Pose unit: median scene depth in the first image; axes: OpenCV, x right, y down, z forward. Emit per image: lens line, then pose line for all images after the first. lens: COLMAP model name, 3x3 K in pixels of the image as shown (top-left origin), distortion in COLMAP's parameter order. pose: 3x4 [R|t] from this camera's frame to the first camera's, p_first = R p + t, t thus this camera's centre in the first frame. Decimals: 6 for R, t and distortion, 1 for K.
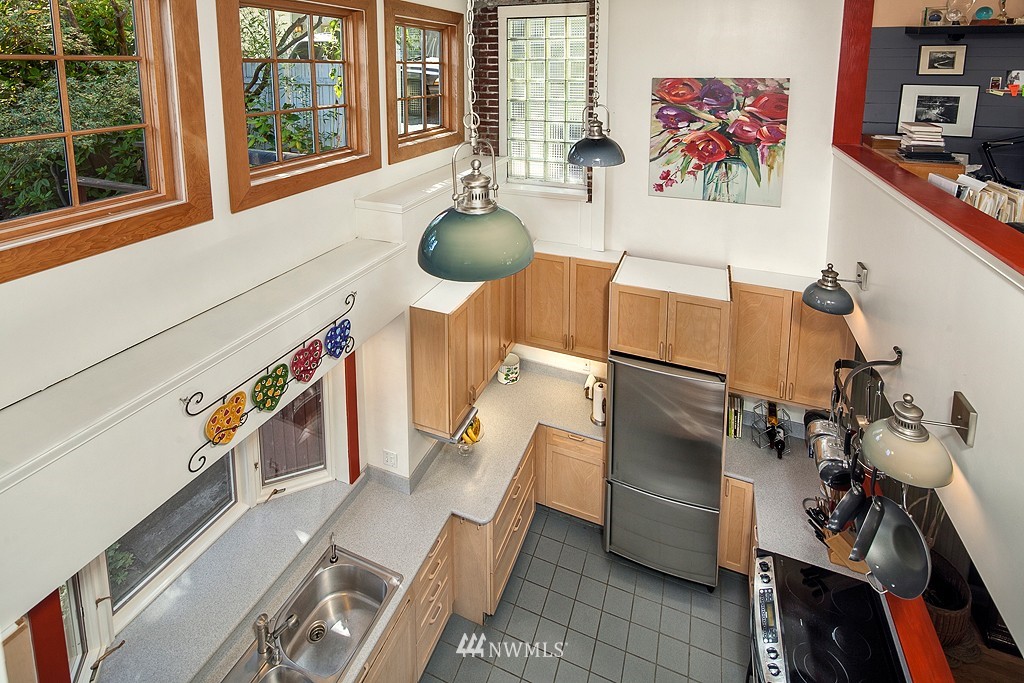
lens RADIAL K [[512.7, 0, 510.7], [0, 512.7, 291.4], [0, 0, 1]] dist [-0.013306, -0.000762]
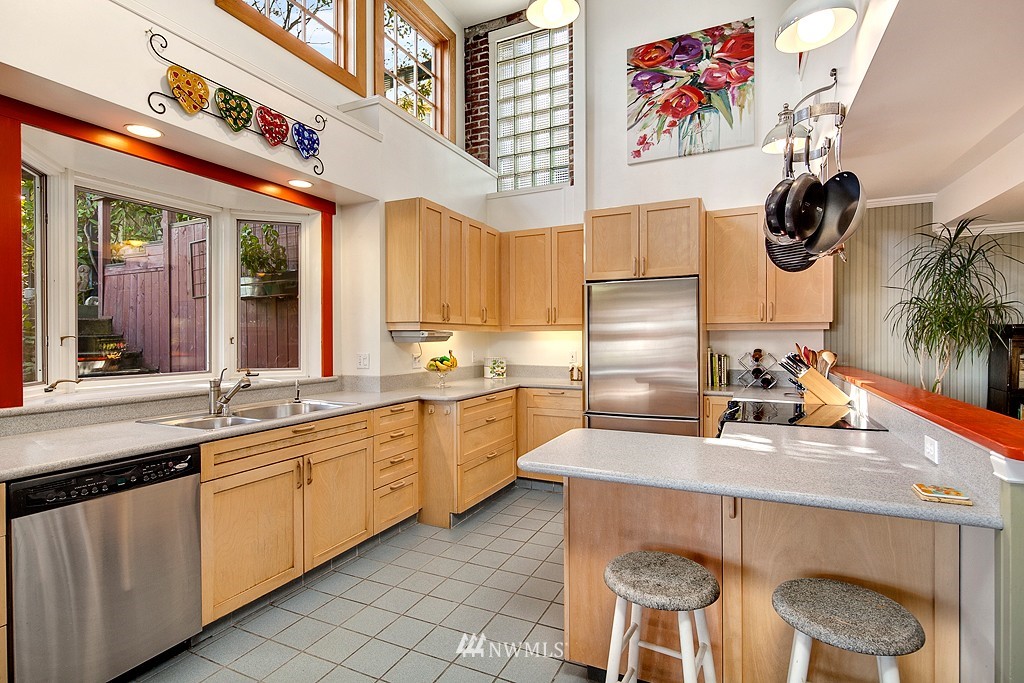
lens RADIAL K [[512.7, 0, 484.7], [0, 512.7, 350.4], [0, 0, 1]] dist [-0.013306, -0.000762]
pose [[0.997961, 0.004899, -0.063637, 0.056805], [-0.011892, 0.993863, -0.109979, 0.337675], [0.062707, 0.110511, 0.991895, 0.004886]]
